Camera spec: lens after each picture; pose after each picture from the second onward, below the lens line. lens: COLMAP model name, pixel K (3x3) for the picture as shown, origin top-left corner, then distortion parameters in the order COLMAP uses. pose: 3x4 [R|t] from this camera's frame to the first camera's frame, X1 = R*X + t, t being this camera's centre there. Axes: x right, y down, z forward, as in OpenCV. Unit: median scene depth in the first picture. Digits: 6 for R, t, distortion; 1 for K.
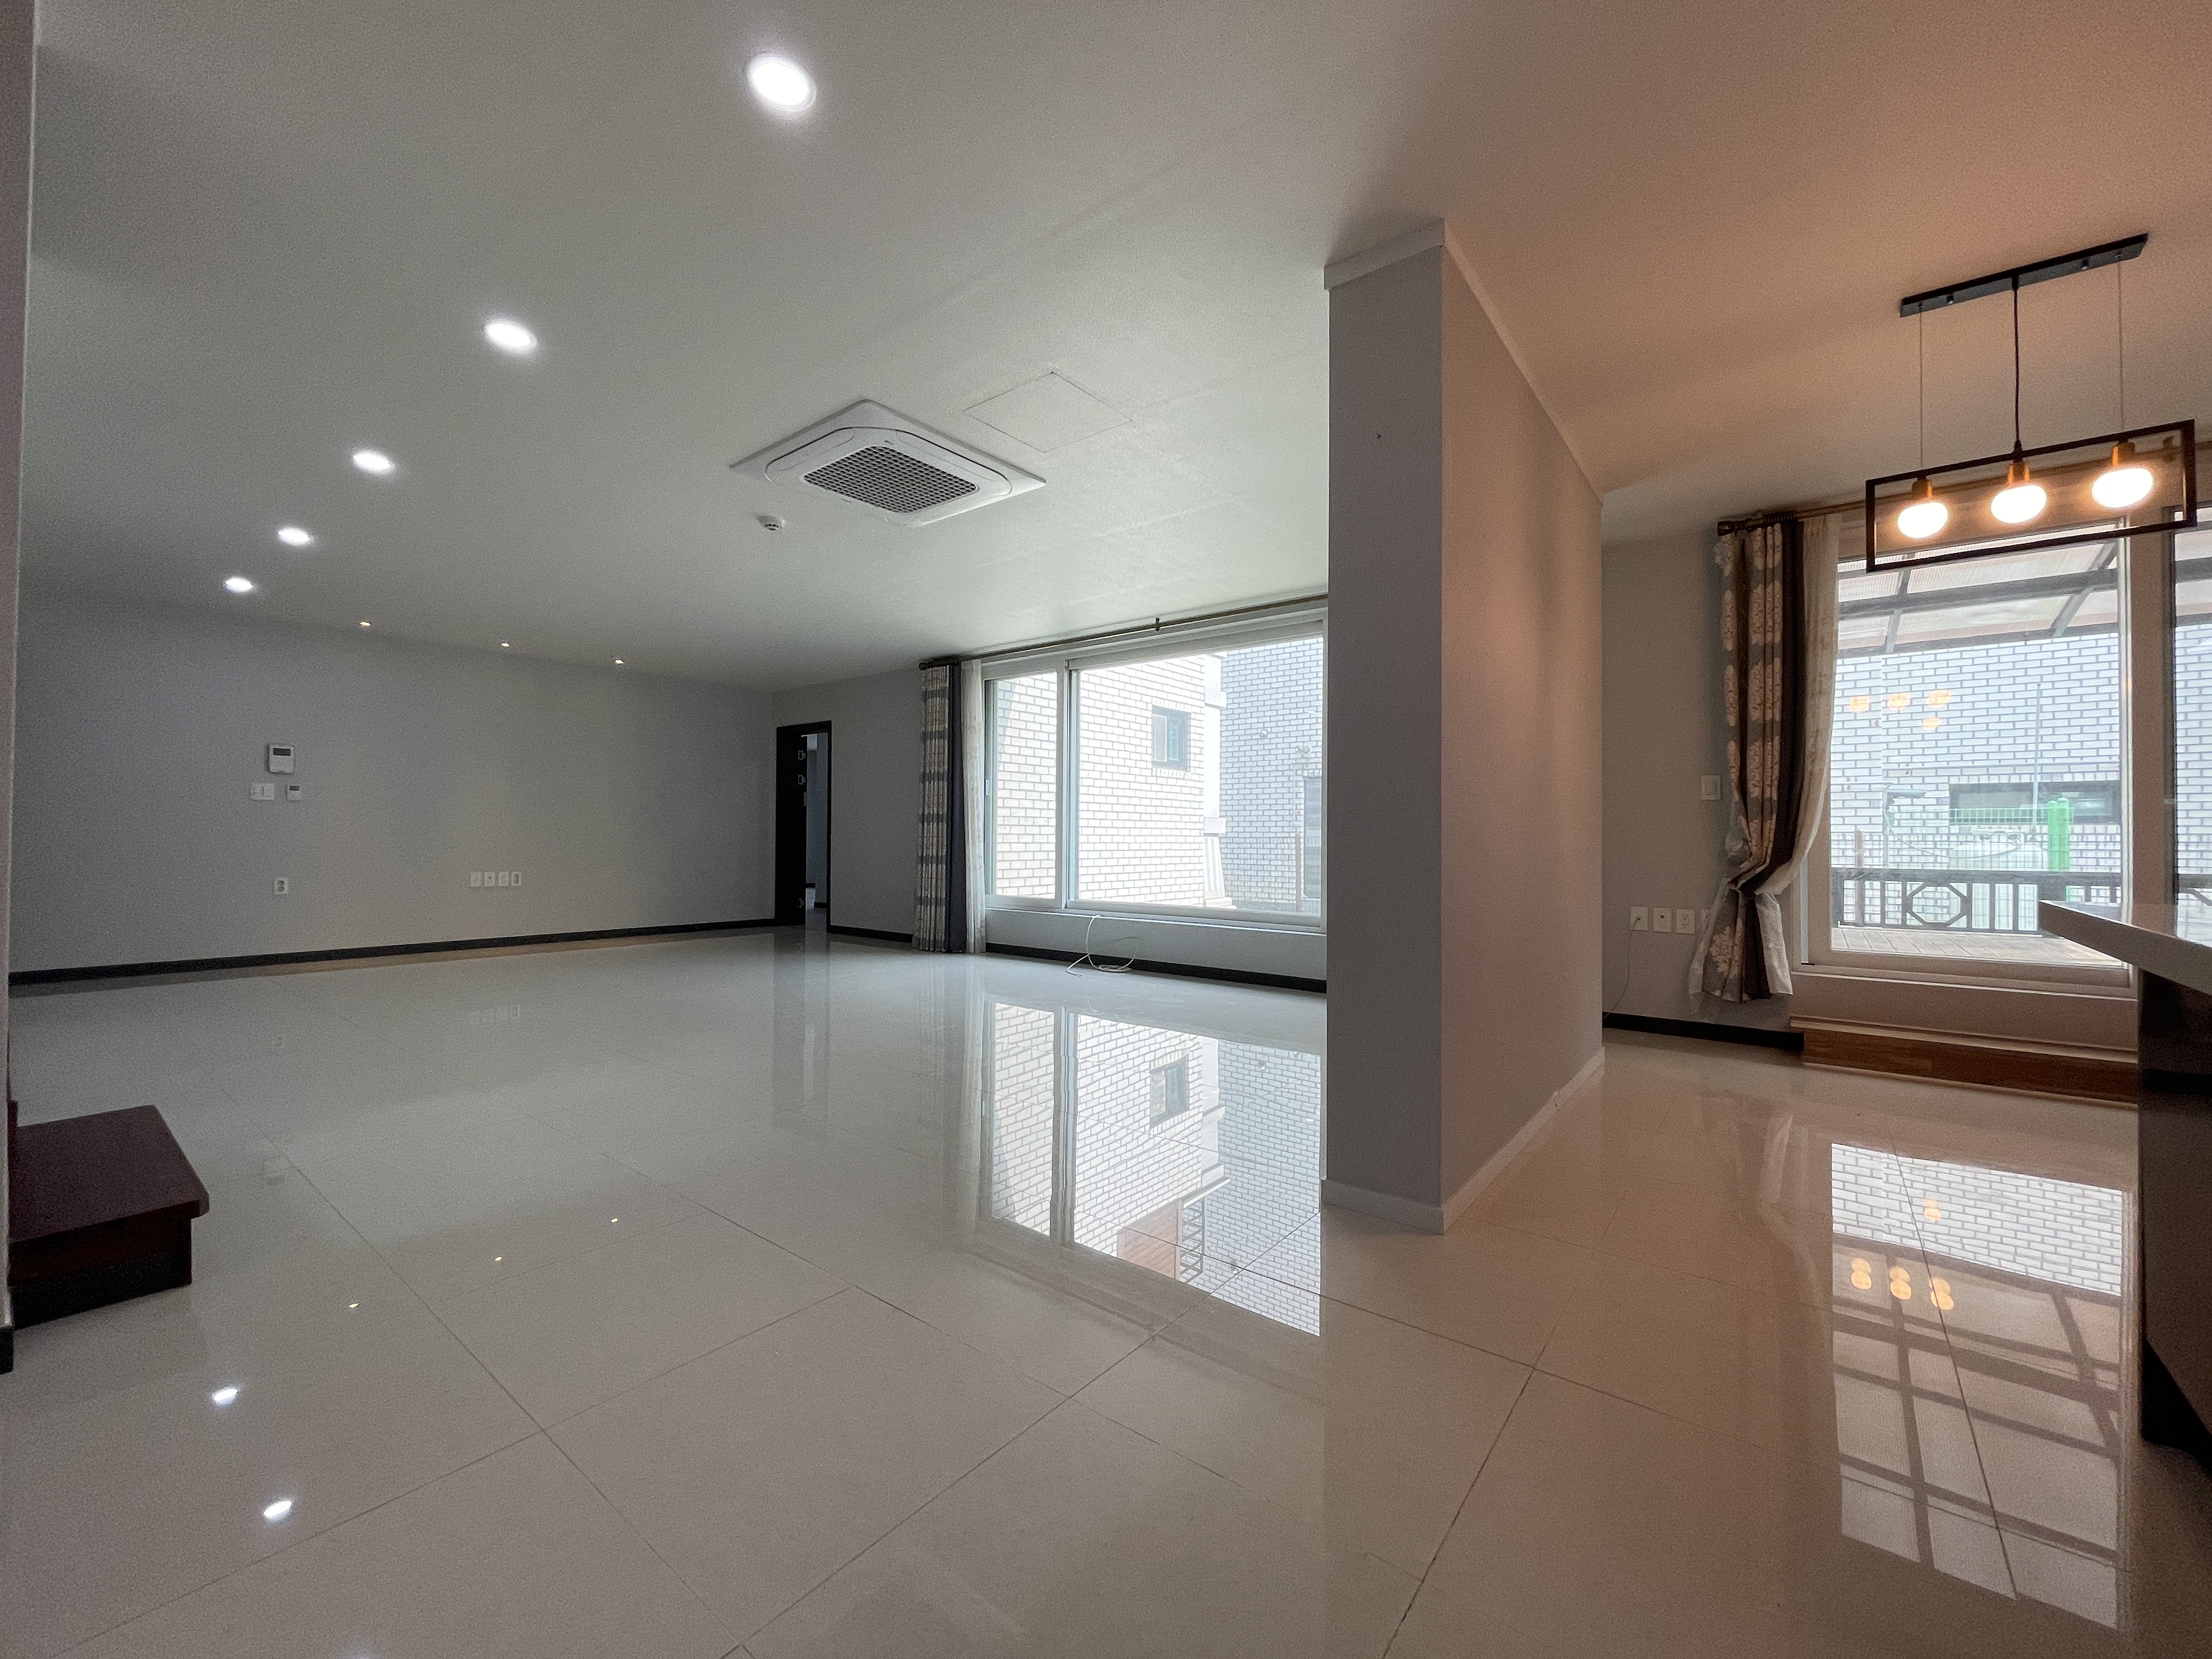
lens RADIAL K [[889.7, 0, 1102.8], [0, 889.7, 823.7], [0, 0, 1]] dist [0.003879, -0.002692]
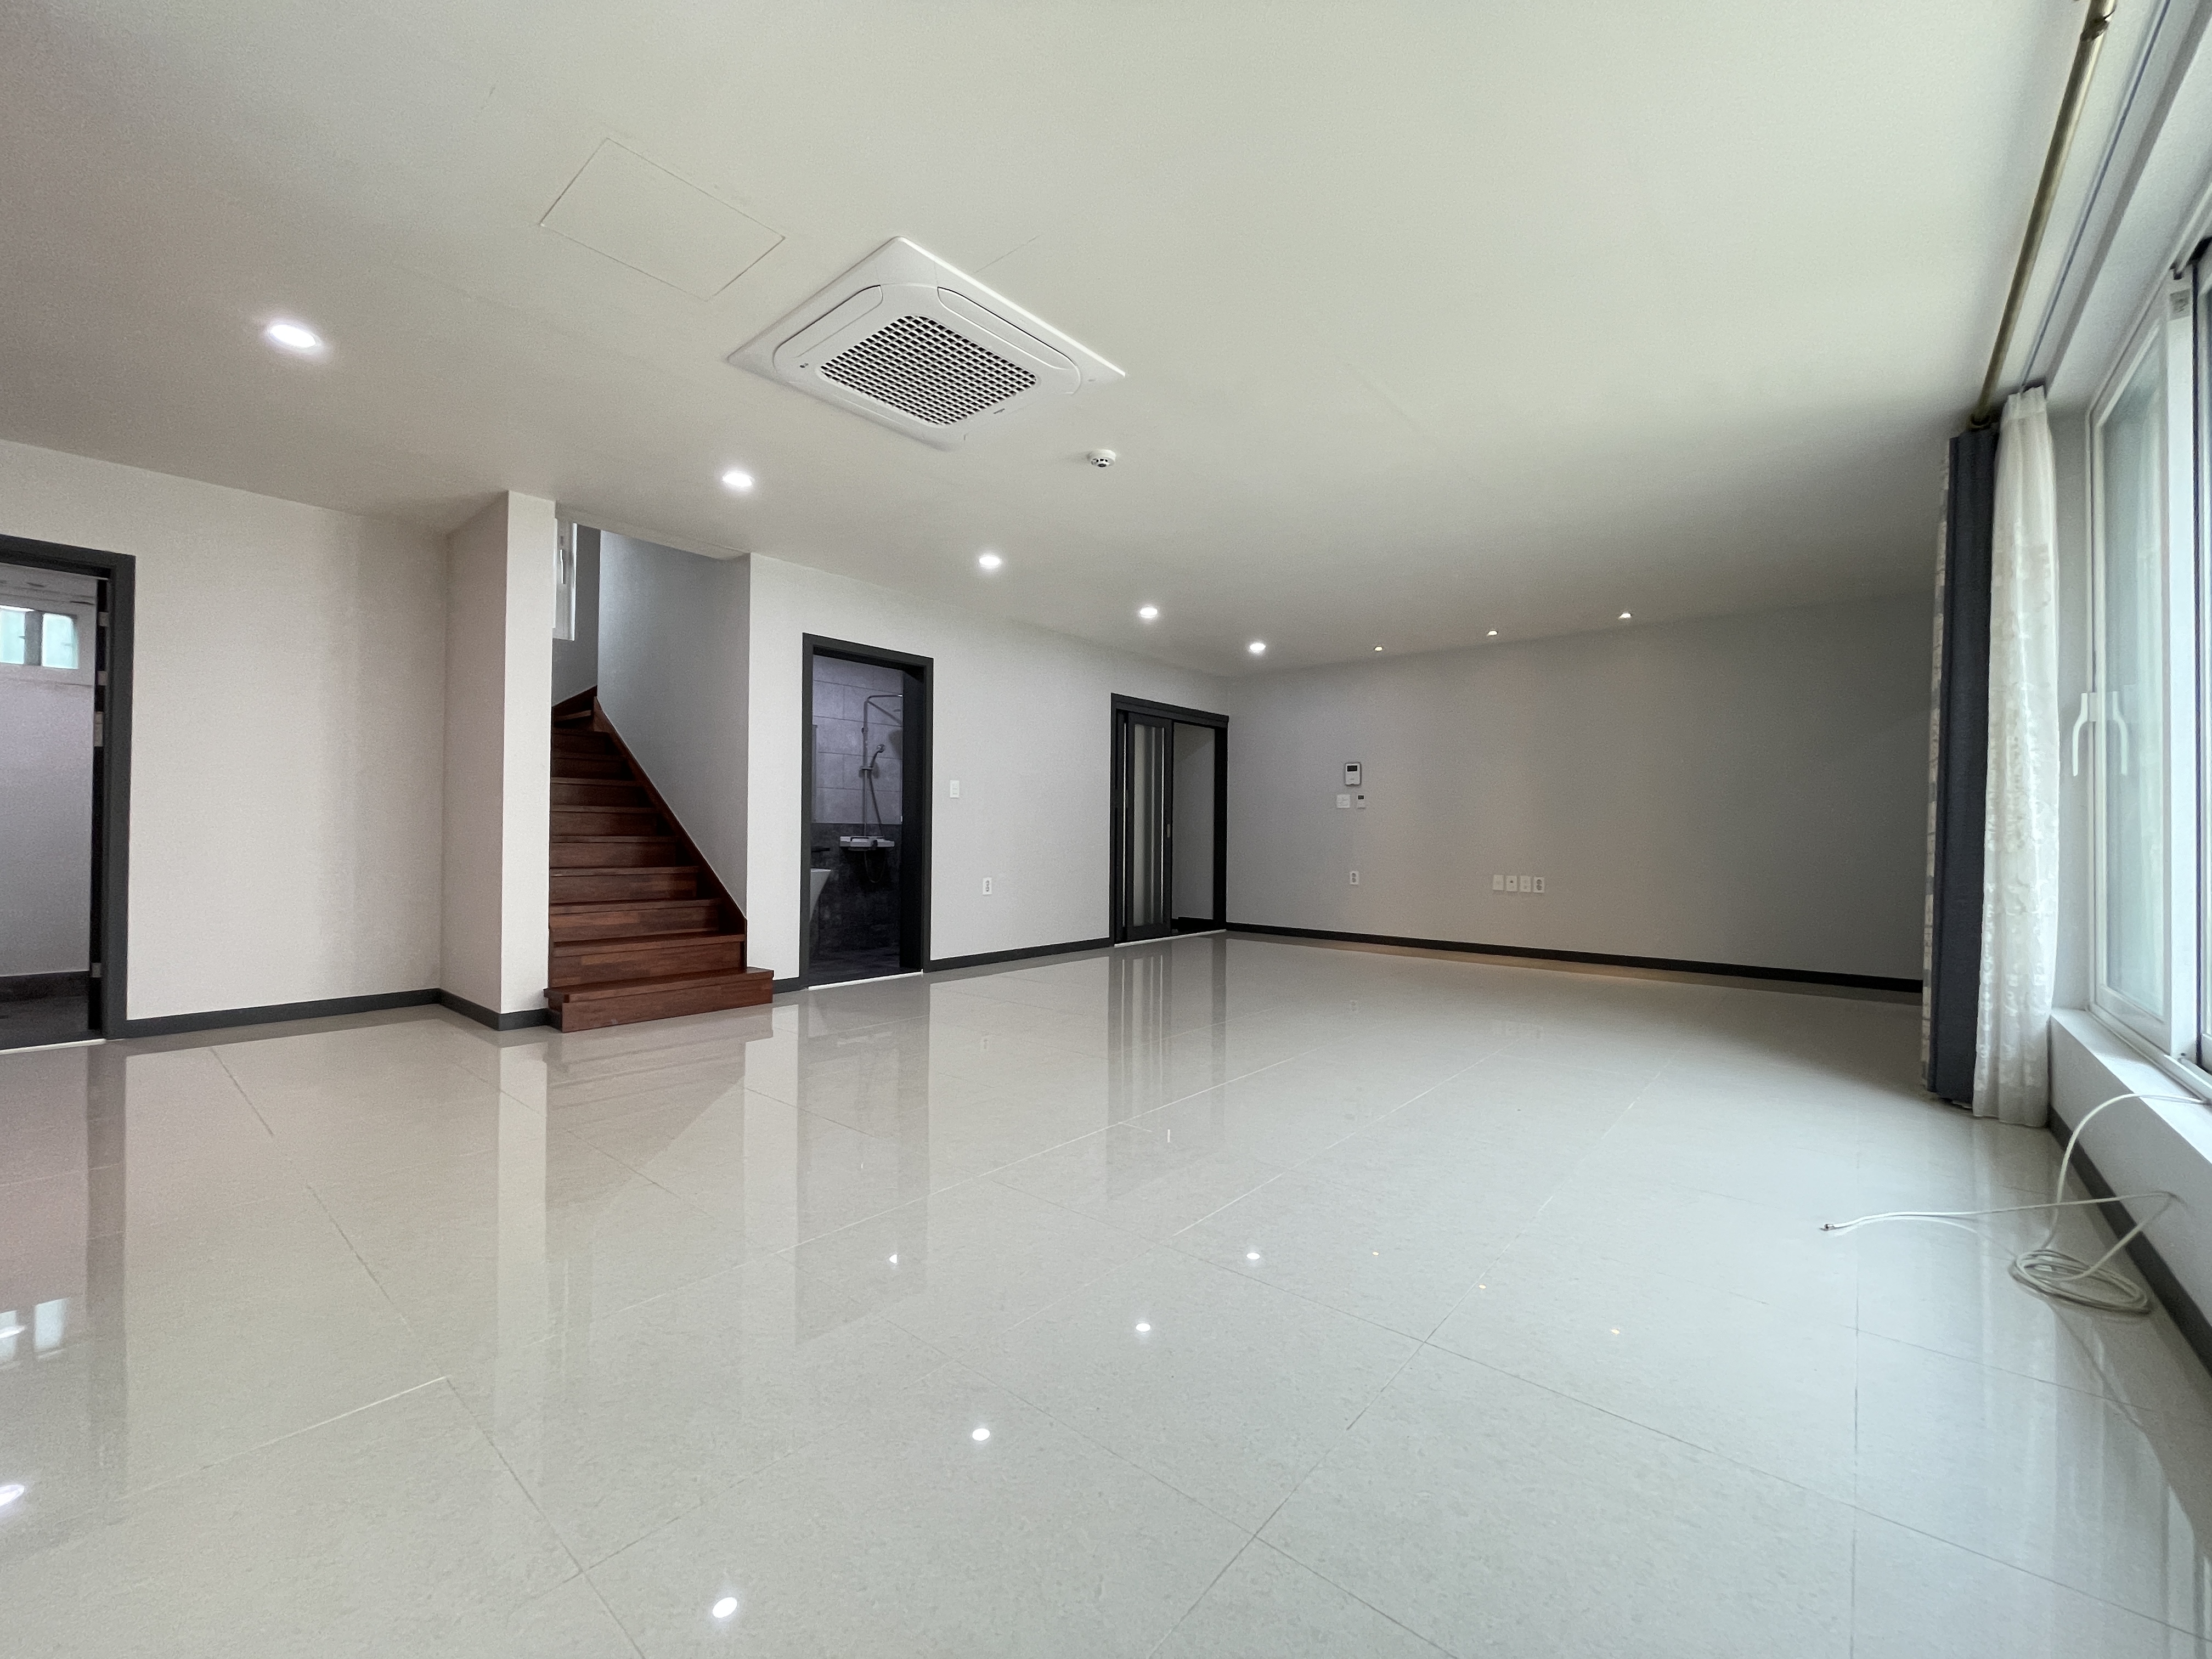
lens RADIAL K [[889.7, 0, 1110.1], [0, 889.7, 825.8], [0, 0, 1]] dist [0.003879, -0.002692]
pose [[-0.029814, -0.012645, -0.999475, 0.259835], [0.013785, 0.999820, -0.013061, 0.008090], [0.999460, -0.014167, -0.029635, 0.599396]]
